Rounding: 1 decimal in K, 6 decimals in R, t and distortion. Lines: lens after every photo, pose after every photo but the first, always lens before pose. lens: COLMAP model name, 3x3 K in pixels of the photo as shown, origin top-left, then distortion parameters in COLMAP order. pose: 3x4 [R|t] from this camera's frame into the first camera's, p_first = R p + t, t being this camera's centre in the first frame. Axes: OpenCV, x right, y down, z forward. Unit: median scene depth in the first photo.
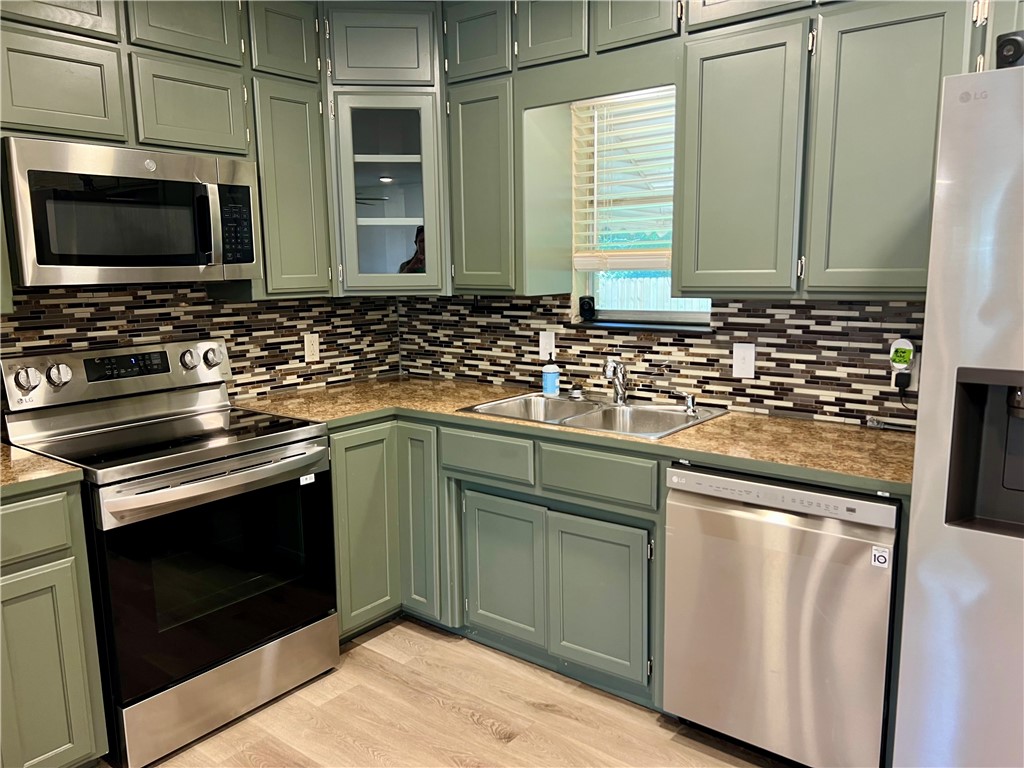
lens RADIAL K [[770.4, 0, 511.8], [0, 770.4, 389.7], [0, 0, 1]] dist [0.066548, -0.077344]
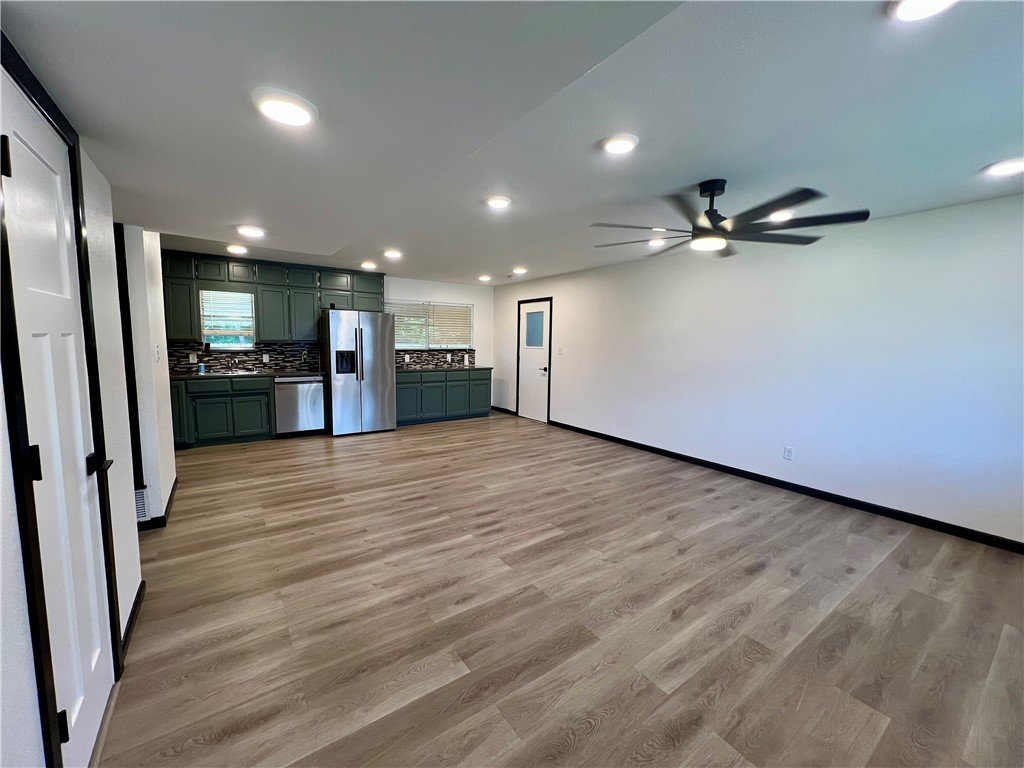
lens RADIAL K [[409.3, 0, 511.2], [0, 409.3, 382.2], [0, 0, 1]] dist [-0.003742, 0.000609]
pose [[0.285116, -0.077799, 0.955330, -1.355522], [0.135539, 0.989957, 0.040168, 0.170753], [-0.948861, 0.118032, 0.292797, -0.828892]]
